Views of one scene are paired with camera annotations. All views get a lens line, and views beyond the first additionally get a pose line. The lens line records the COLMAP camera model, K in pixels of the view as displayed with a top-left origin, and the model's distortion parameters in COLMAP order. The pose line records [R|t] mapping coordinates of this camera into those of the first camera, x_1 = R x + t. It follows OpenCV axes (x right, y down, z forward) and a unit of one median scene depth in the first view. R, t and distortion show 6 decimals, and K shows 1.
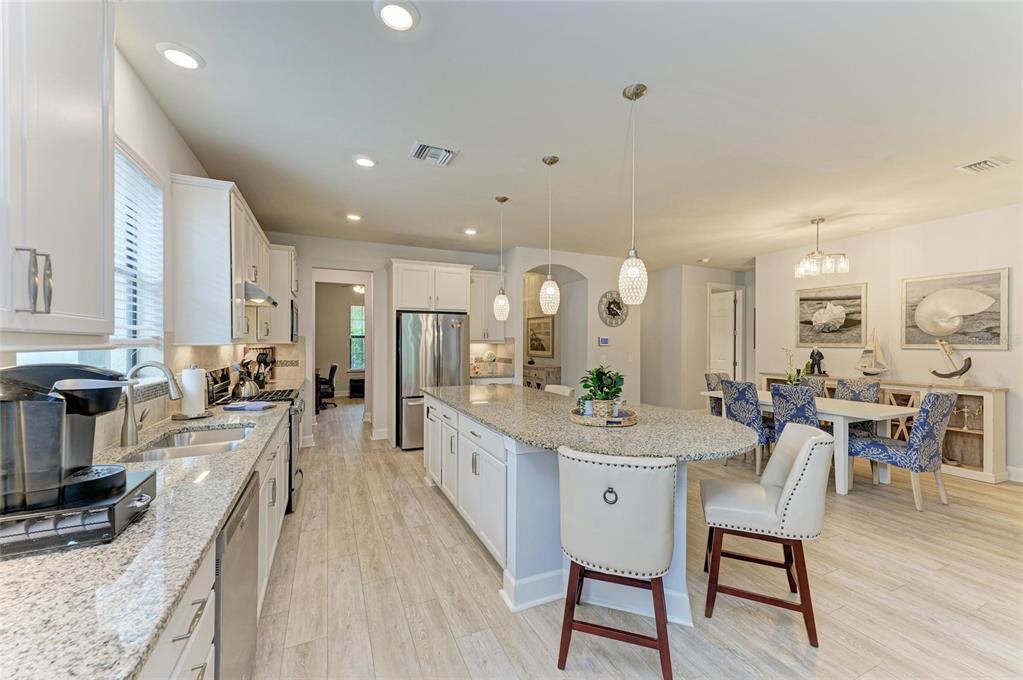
lens RADIAL K [[397.2, 0, 508.9], [0, 397.2, 343.4], [0, 0, 1]] dist [0.015959, -0.001336]
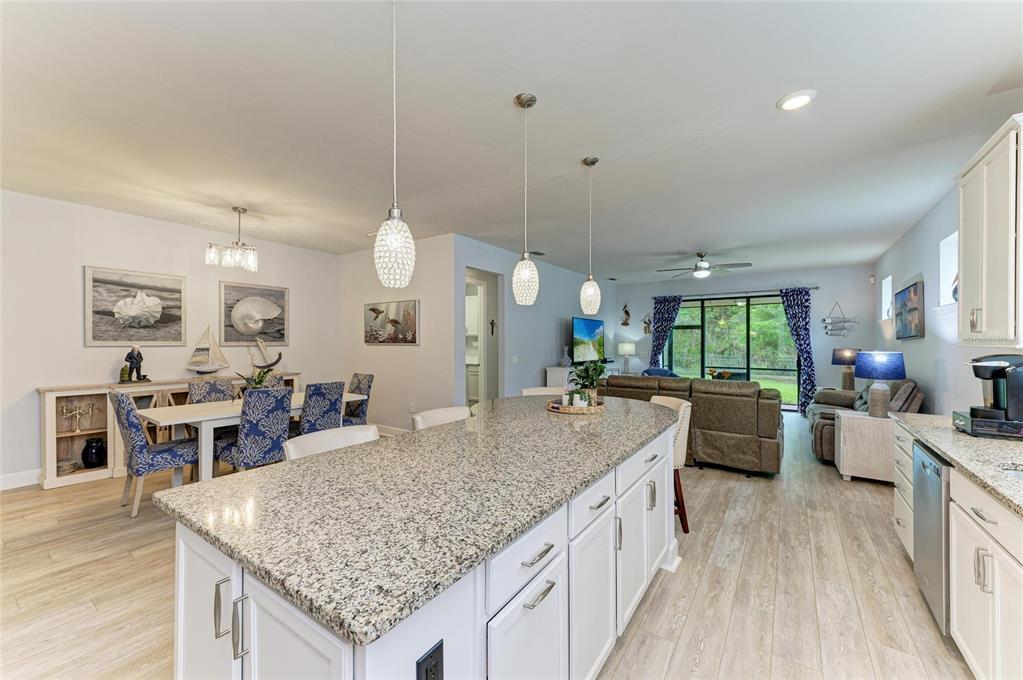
lens RADIAL K [[397.2, 0, 515.7], [0, 397.2, 343.7], [0, 0, 1]] dist [0.015959, -0.001336]
pose [[-0.516521, -0.007991, 0.856237, -0.298946], [0.000937, 0.999951, 0.009897, -0.002852], [-0.856274, 0.005915, -0.516488, 0.791253]]
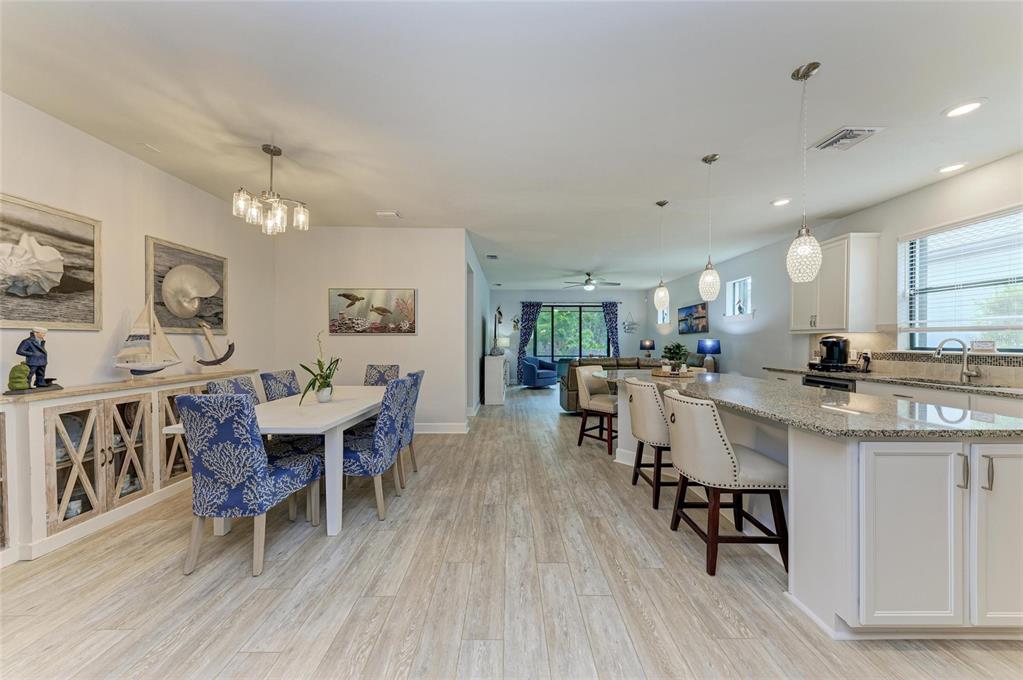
lens RADIAL K [[348.3, 0, 509.8], [0, 348.3, 343.4], [0, 0, 1]] dist [0.005741, -0.000532]
pose [[-0.914390, -0.006325, 0.404786, 0.121398], [-0.001778, 0.999931, 0.011609, 0.020817], [-0.404831, 0.009895, -0.914338, 1.178635]]
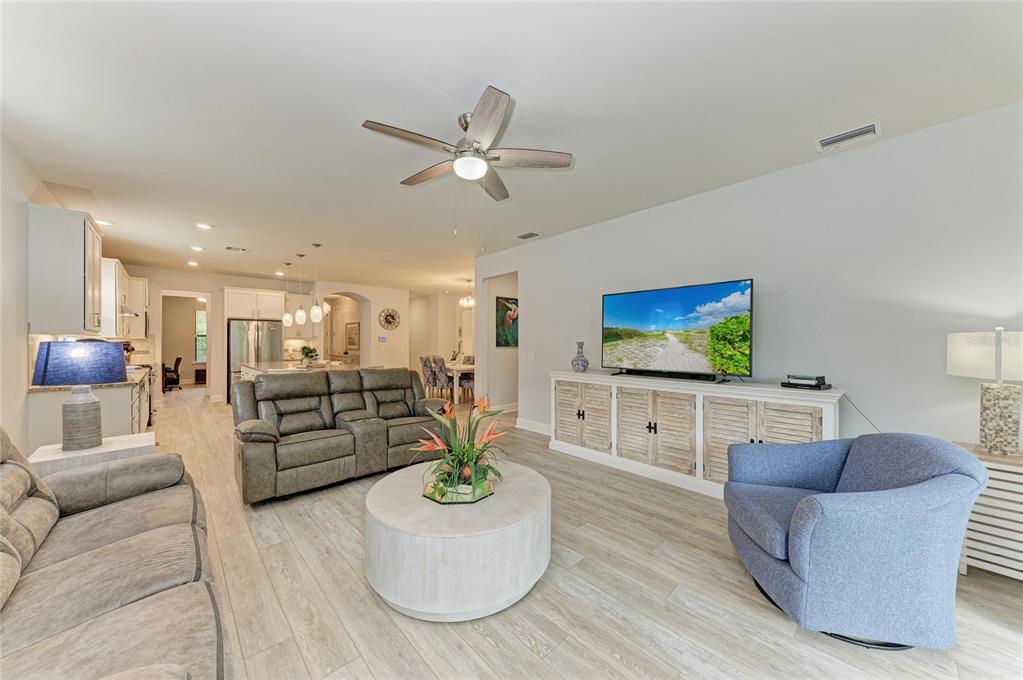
lens RADIAL K [[360.8, 0, 516.7], [0, 360.8, 344.4], [0, 0, 1]] dist [-0.001101, -0.000177]
pose [[0.943887, -0.002745, 0.330256, 0.378210], [0.002857, 0.999996, 0.000148, 0.027771], [-0.330255, 0.000804, 0.943891, -0.844302]]
